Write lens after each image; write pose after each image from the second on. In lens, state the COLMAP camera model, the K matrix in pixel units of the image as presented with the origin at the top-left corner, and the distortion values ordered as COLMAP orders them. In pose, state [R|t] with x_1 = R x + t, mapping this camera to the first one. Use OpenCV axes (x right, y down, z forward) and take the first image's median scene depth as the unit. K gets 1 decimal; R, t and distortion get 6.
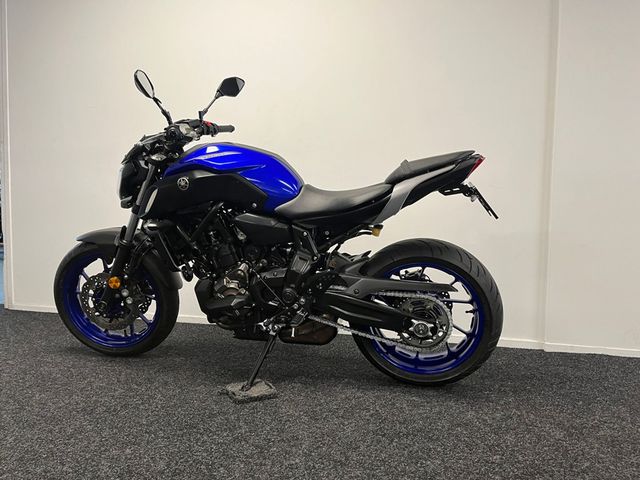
lens RADIAL K [[481.9, 0, 324.9], [0, 481.9, 242.4], [0, 0, 1]] dist [0.074029, -0.096981]
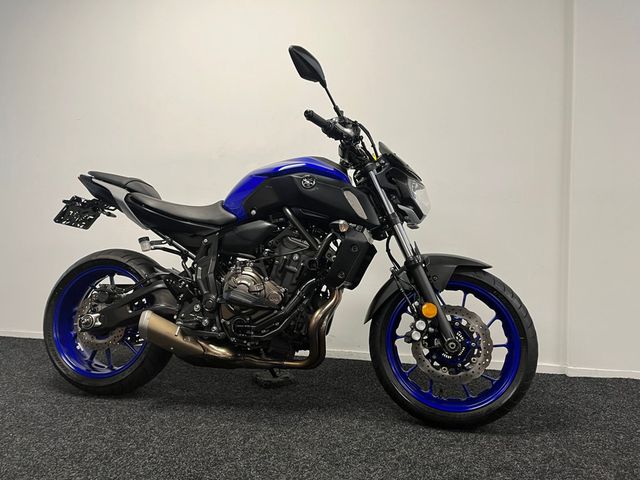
lens RADIAL K [[481.9, 0, 318.0], [0, 481.9, 239.4], [0, 0, 1]] dist [0.074029, -0.096981]
pose [[0.999730, -0.008171, 0.021747, -0.058004], [0.008979, 0.999263, -0.037332, -0.009936], [-0.021426, 0.037517, 0.999066, 0.086696]]
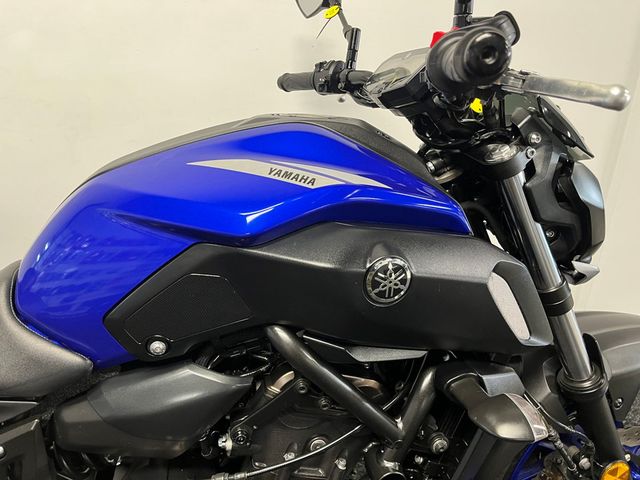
lens RADIAL K [[481.9, 0, 322.9], [0, 481.9, 237.2], [0, 0, 1]] dist [0.074029, -0.096981]
pose [[0.893110, -0.217171, 0.393943, -0.178631], [0.042934, 0.912898, 0.405923, -0.275186], [-0.447784, -0.345621, 0.824643, 0.803066]]
